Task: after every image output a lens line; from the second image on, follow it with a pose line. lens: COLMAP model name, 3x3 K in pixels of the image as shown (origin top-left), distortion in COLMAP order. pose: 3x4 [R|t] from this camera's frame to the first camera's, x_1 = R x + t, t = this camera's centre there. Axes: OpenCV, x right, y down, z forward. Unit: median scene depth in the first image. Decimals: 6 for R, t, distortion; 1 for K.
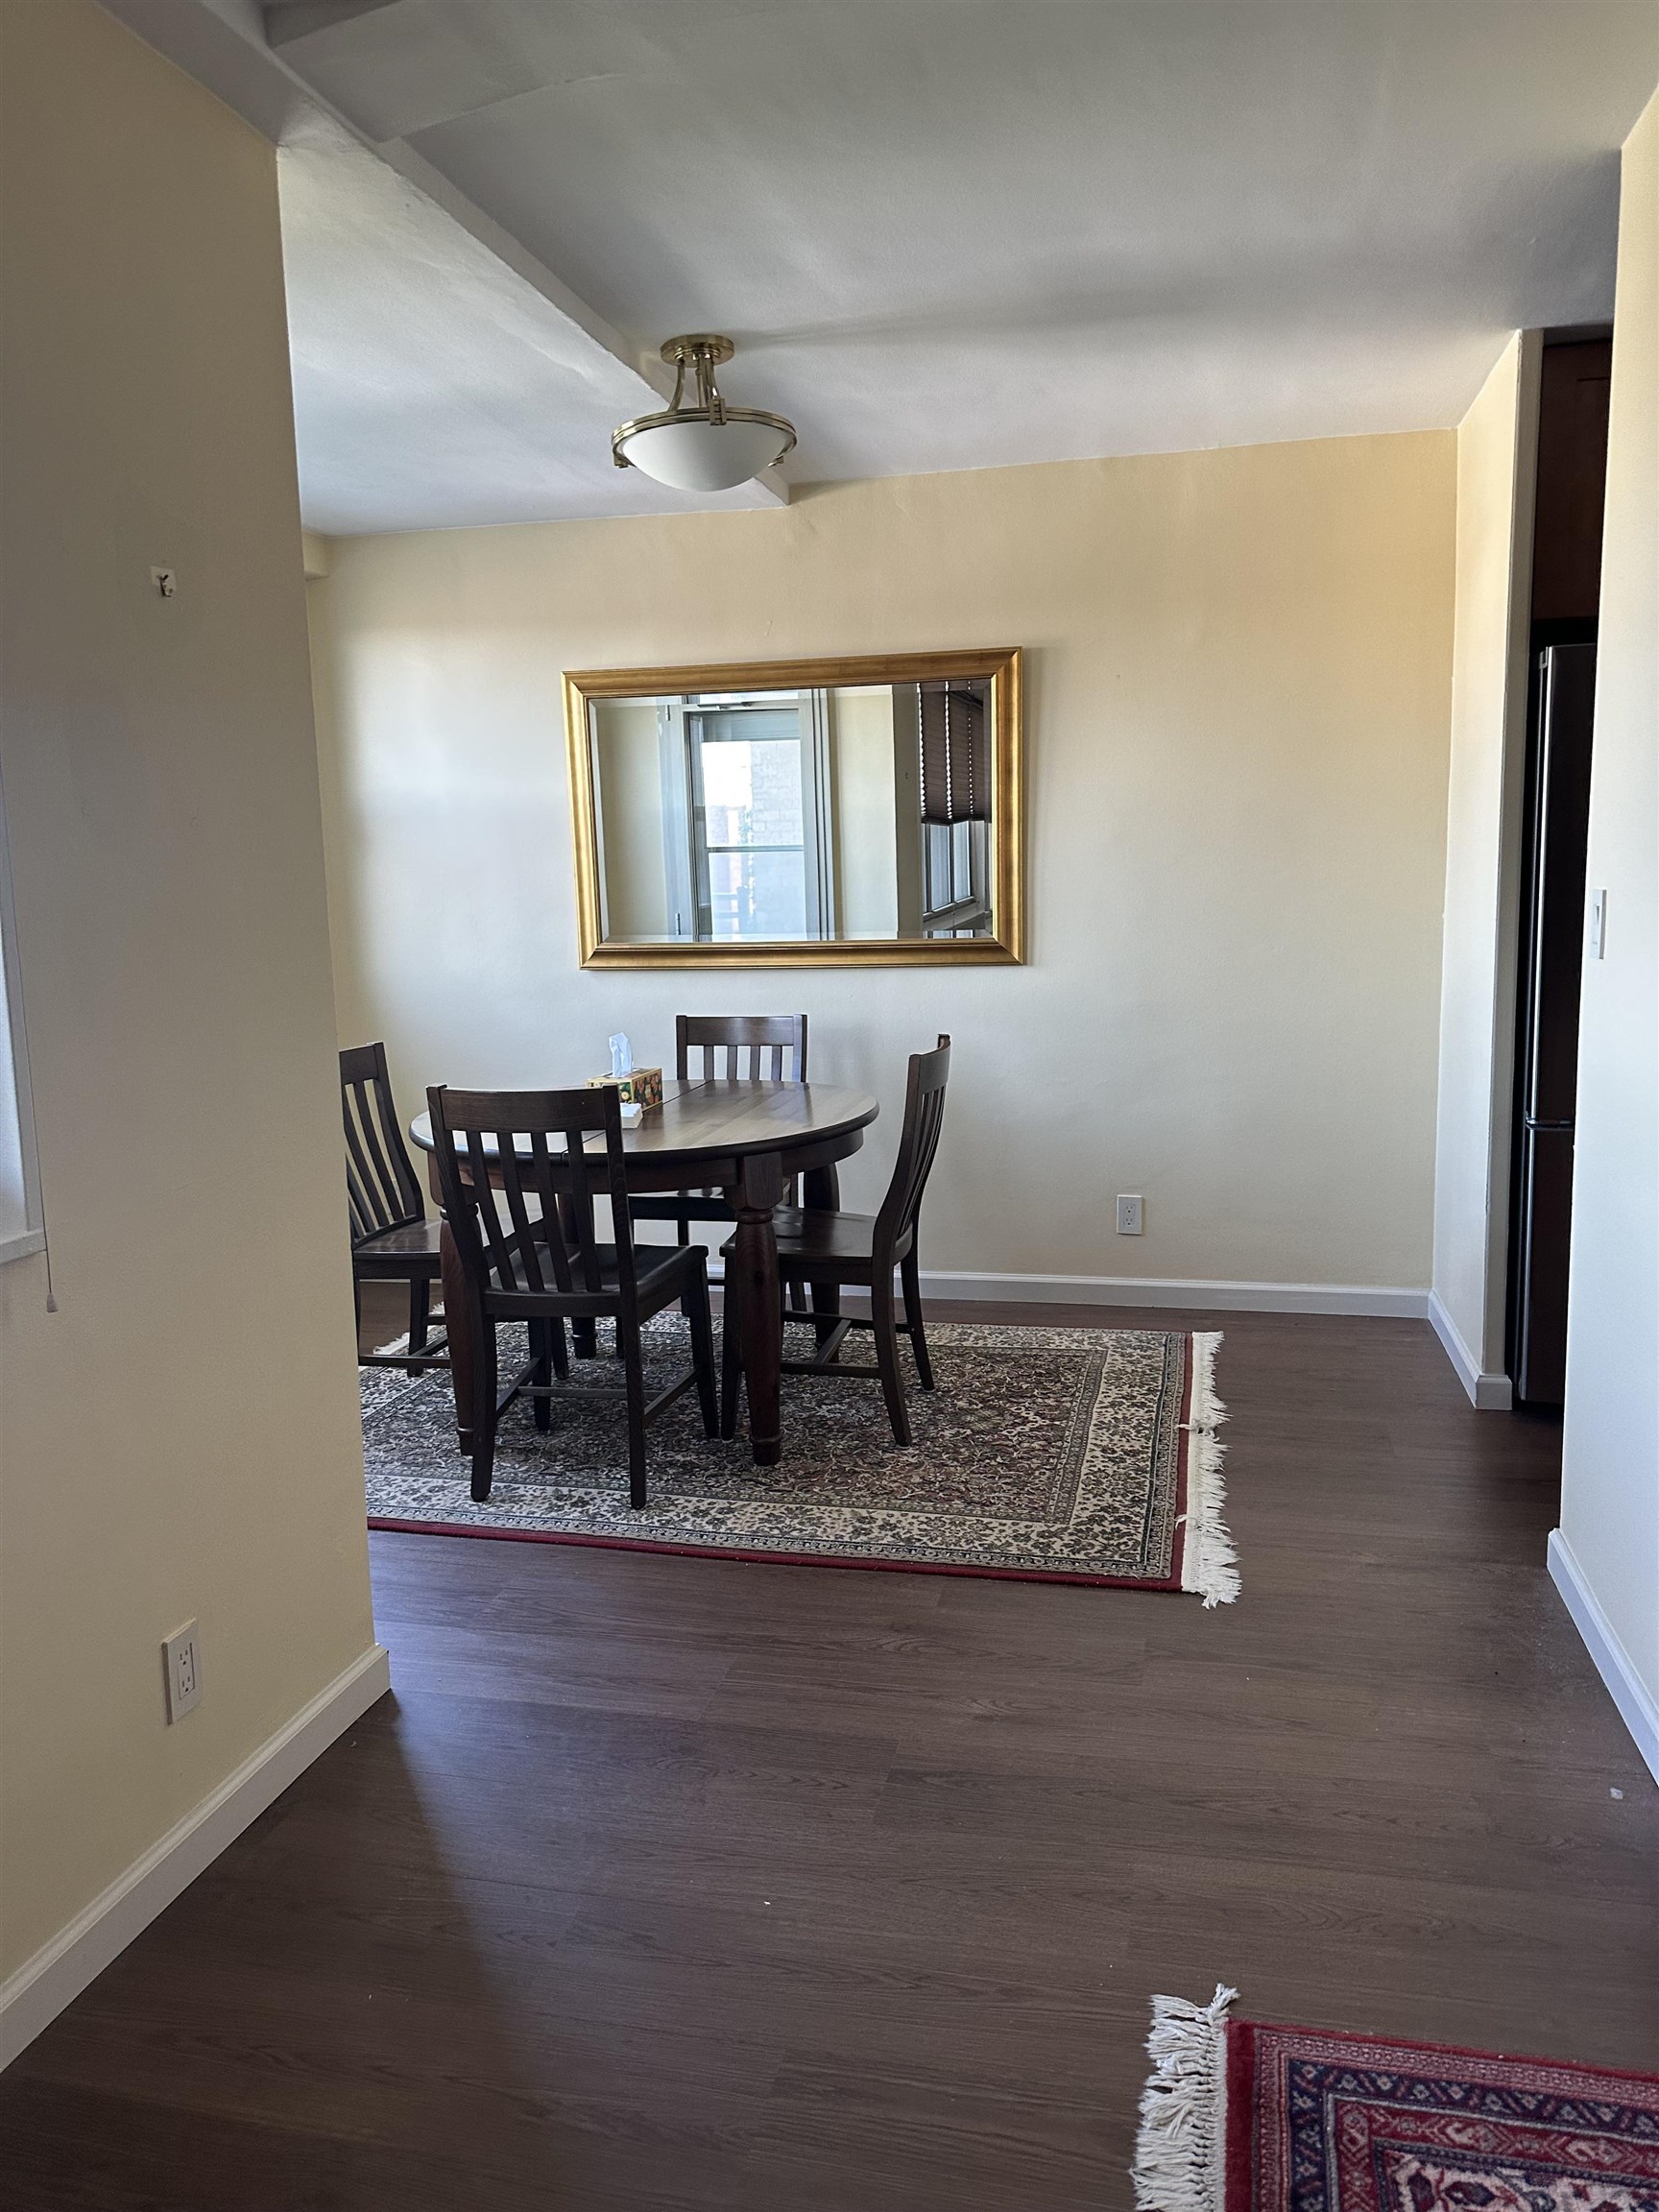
lens RADIAL K [[1558.6, 0, 828.3], [0, 1558.6, 1100.2], [0, 0, 1]] dist [0.052027, -0.057359]
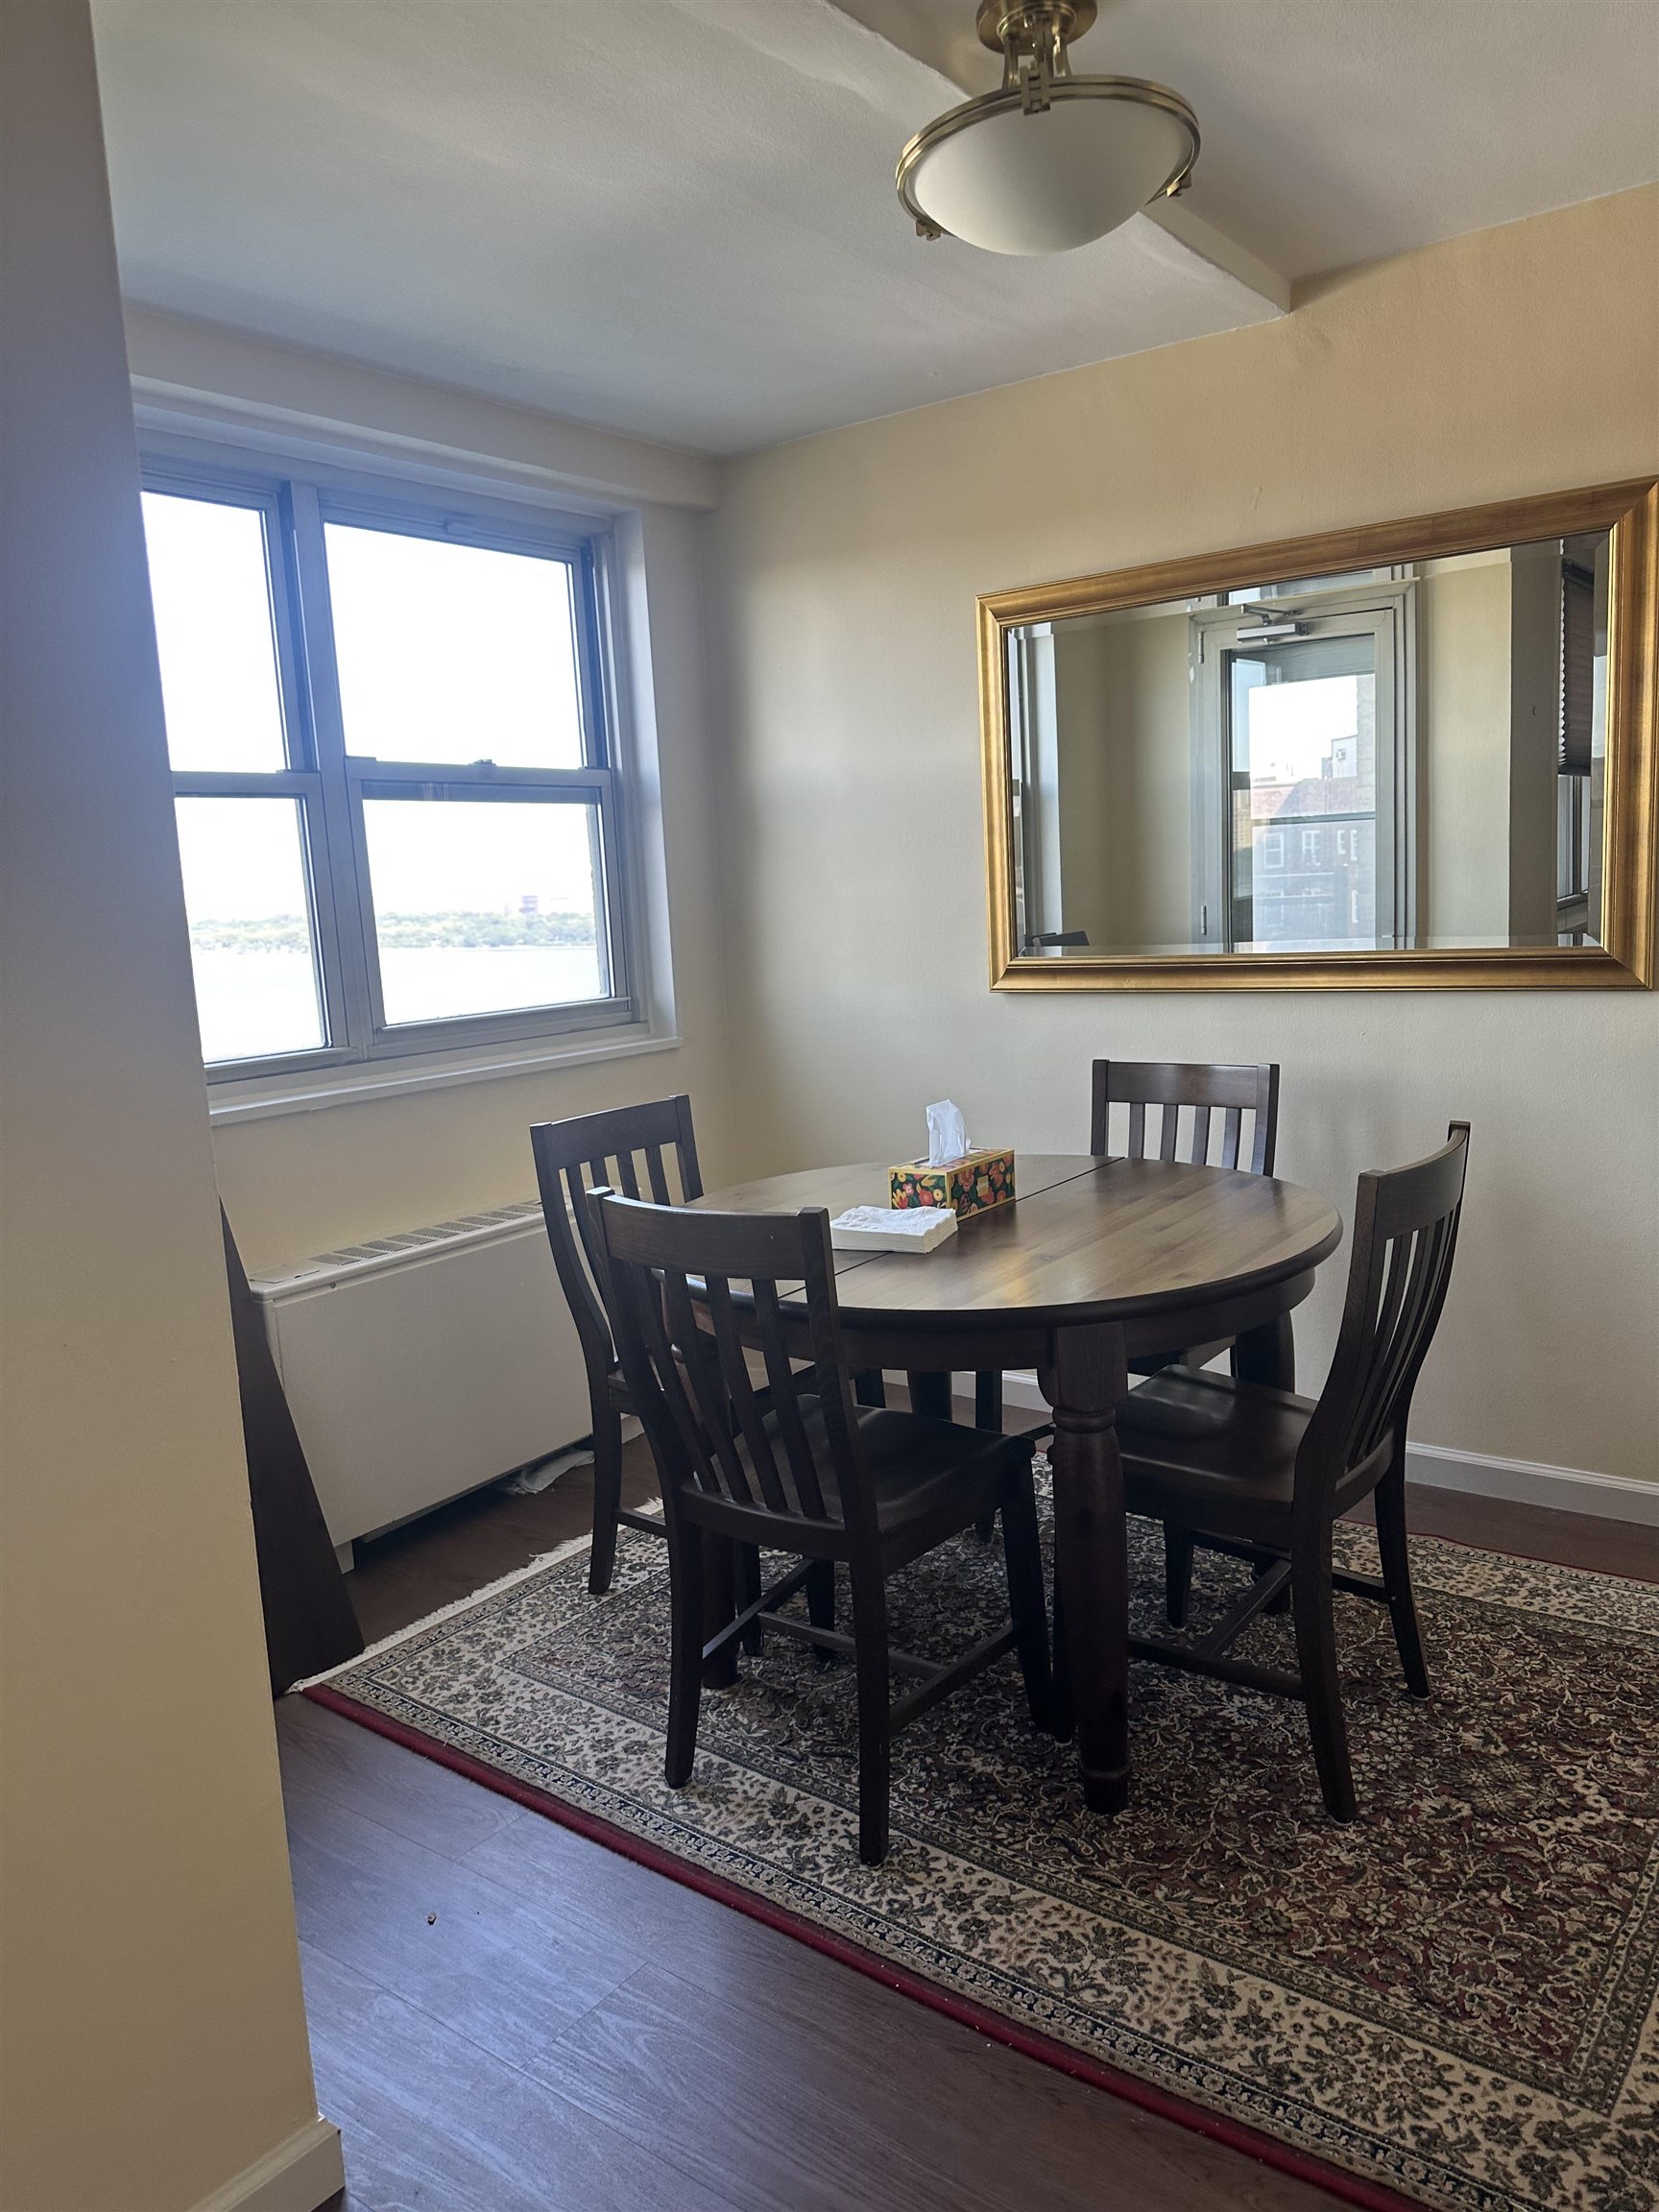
lens RADIAL K [[1558.6, 0, 833.1], [0, 1558.6, 1109.1], [0, 0, 1]] dist [0.052027, -0.057359]
pose [[0.915739, 0.036562, -0.400106, 0.098685], [-0.029746, 0.999287, 0.023235, -0.055671], [0.400670, -0.009376, 0.916174, 0.366606]]
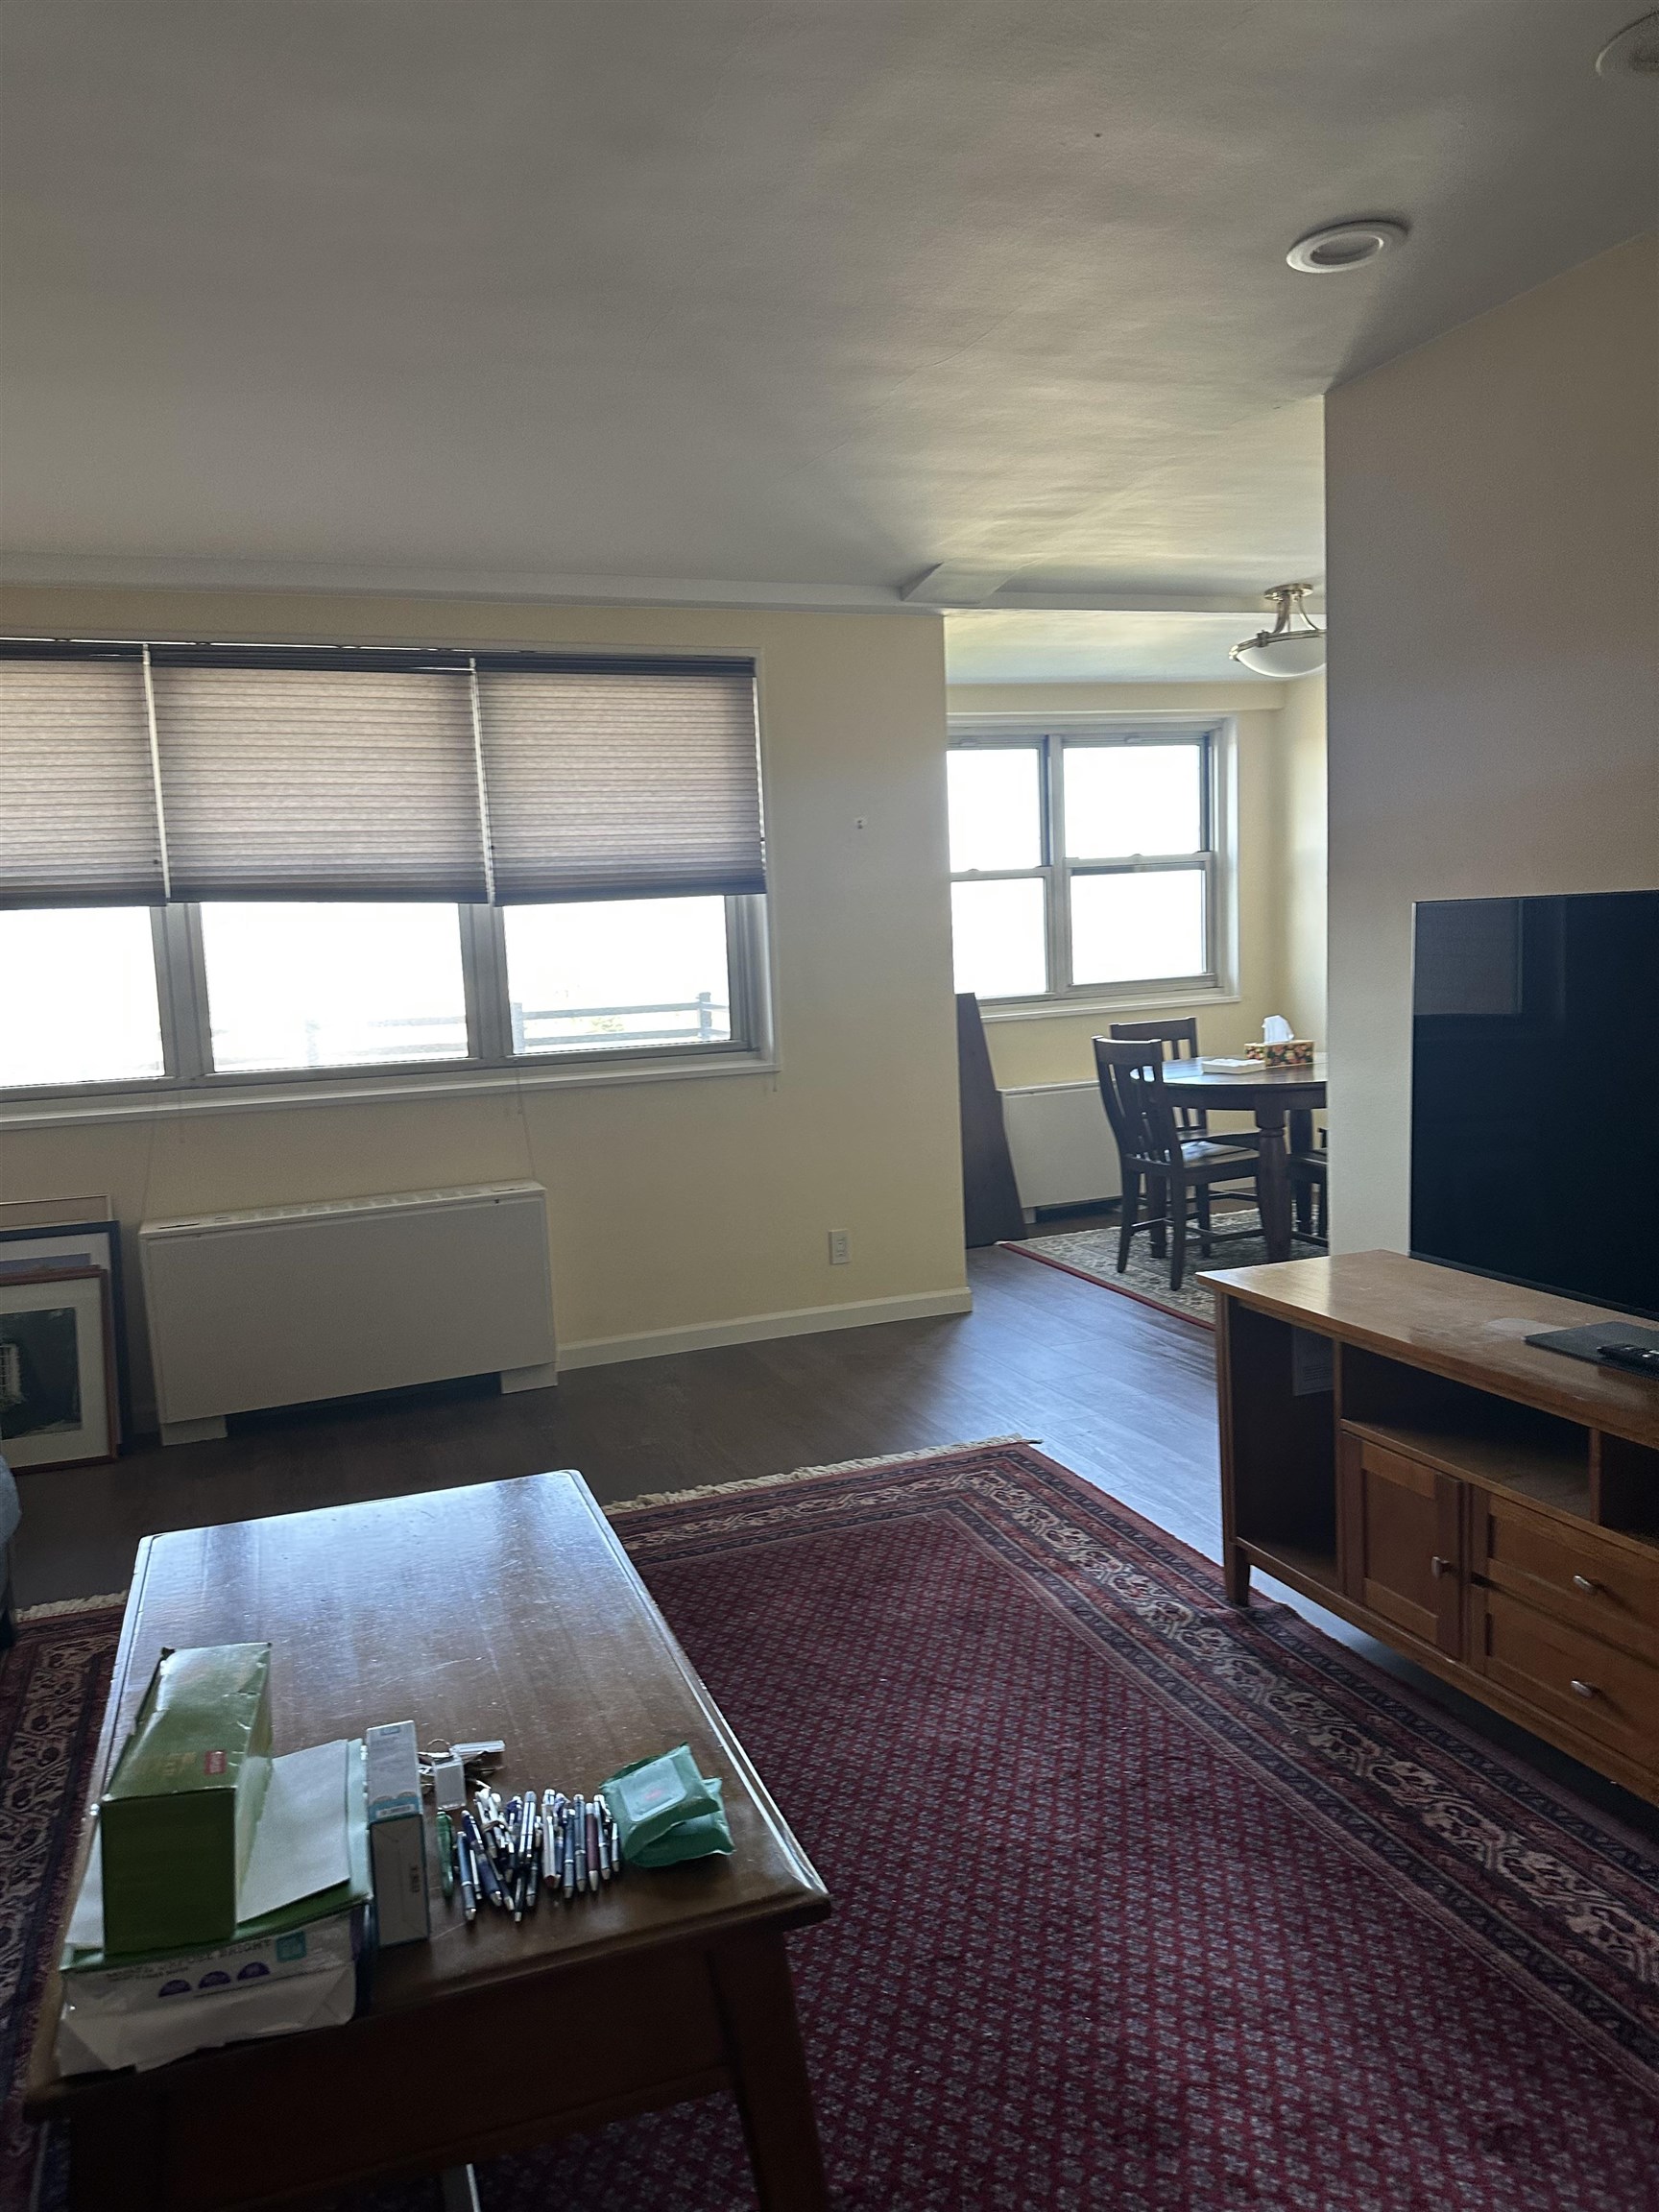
lens RADIAL K [[1558.6, 0, 818.1], [0, 1558.6, 1098.6], [0, 0, 1]] dist [0.052027, -0.057359]
pose [[0.562905, 0.089417, -0.821671, 0.941446], [-0.084134, 0.995166, 0.050659, -0.001808], [0.822229, 0.040614, 0.567706, -0.273183]]
